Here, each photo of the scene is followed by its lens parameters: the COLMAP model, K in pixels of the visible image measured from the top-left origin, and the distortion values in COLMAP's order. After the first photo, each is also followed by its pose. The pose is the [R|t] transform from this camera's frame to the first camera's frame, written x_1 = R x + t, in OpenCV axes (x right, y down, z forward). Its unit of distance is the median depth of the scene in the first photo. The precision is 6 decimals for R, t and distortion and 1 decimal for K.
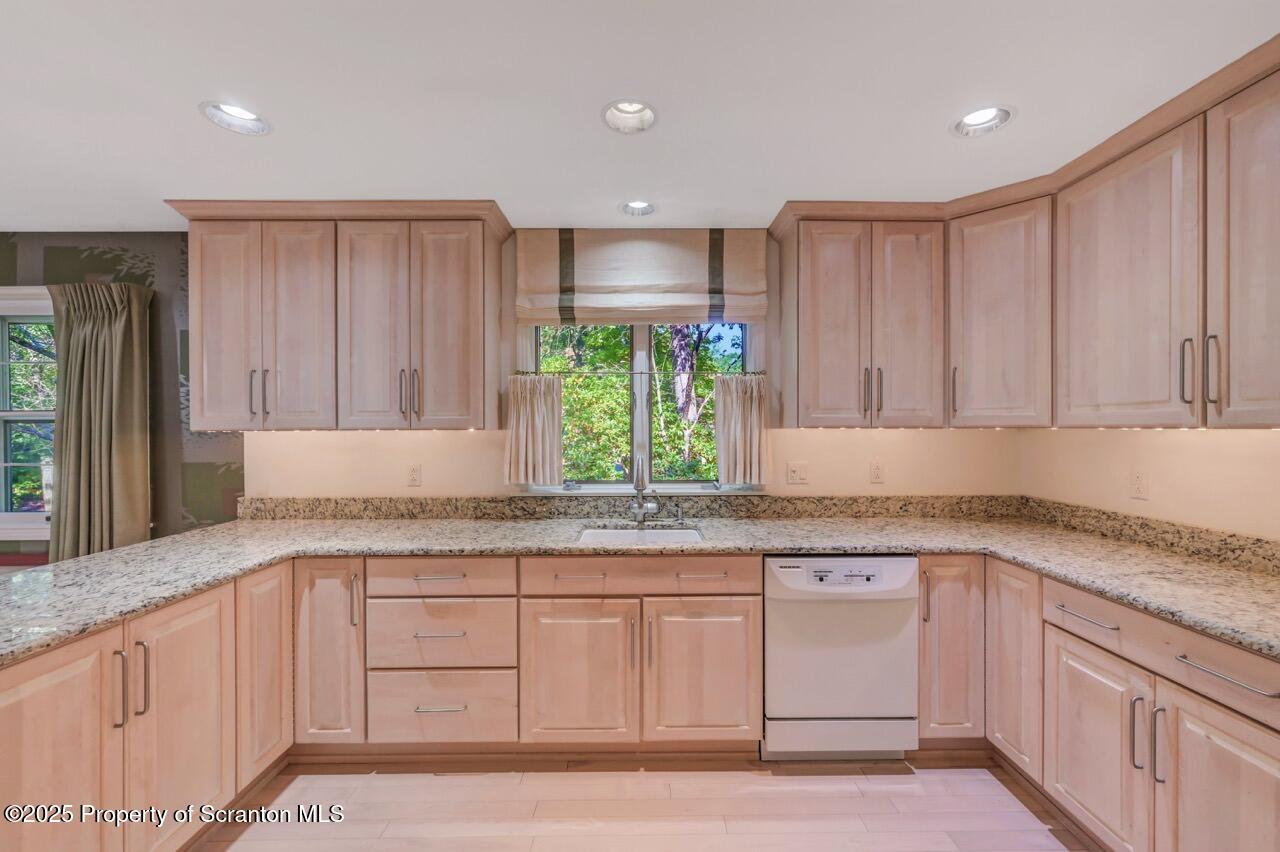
lens RADIAL K [[509.6, 0, 642.4], [0, 509.6, 429.2], [0, 0, 1]] dist [0.000410, -0.000087]
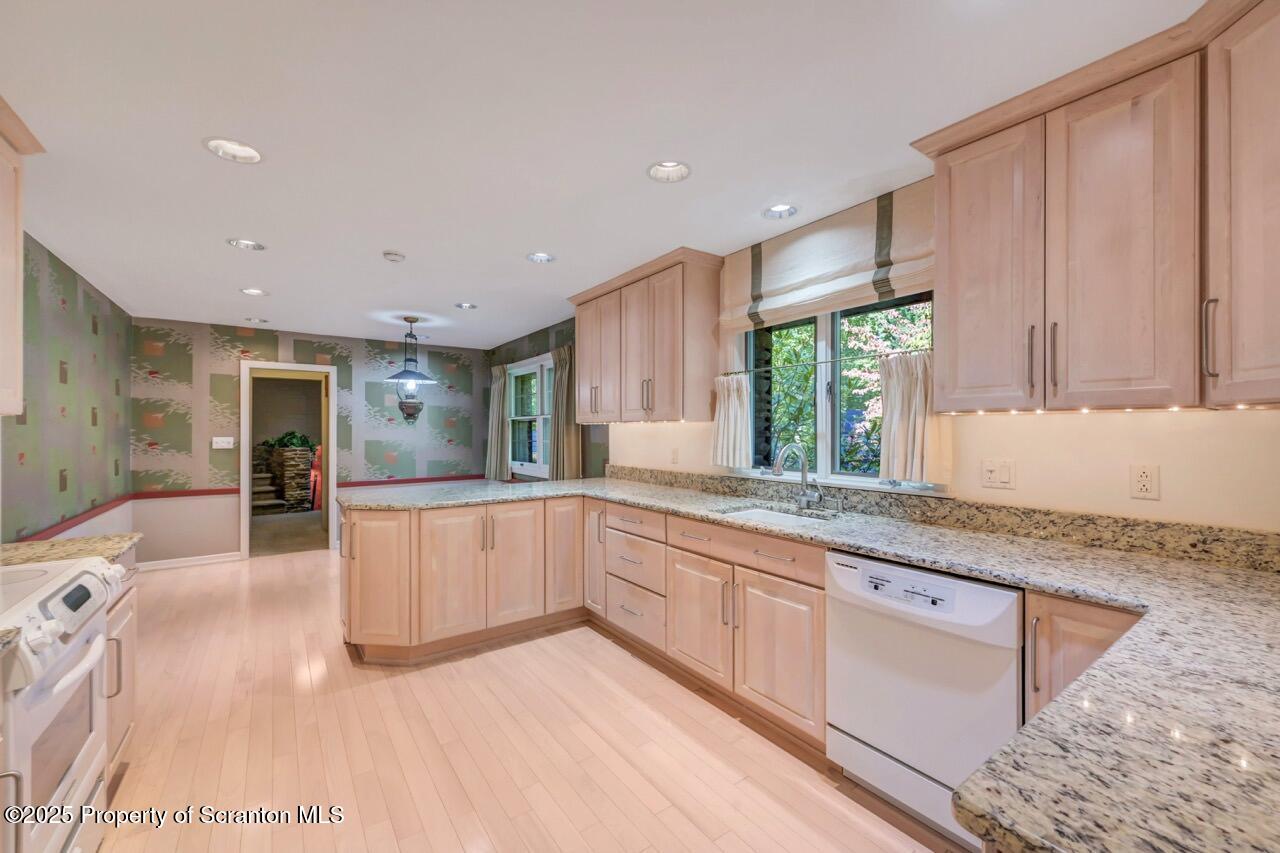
lens RADIAL K [[509.6, 0, 642.4], [0, 509.6, 429.7], [0, 0, 1]] dist [0.000410, -0.000087]
pose [[0.577599, 0.000759, -0.816320, 0.707019], [-0.003501, 0.999993, -0.001547, 0.026724], [0.816313, 0.003752, 0.577597, 0.153096]]
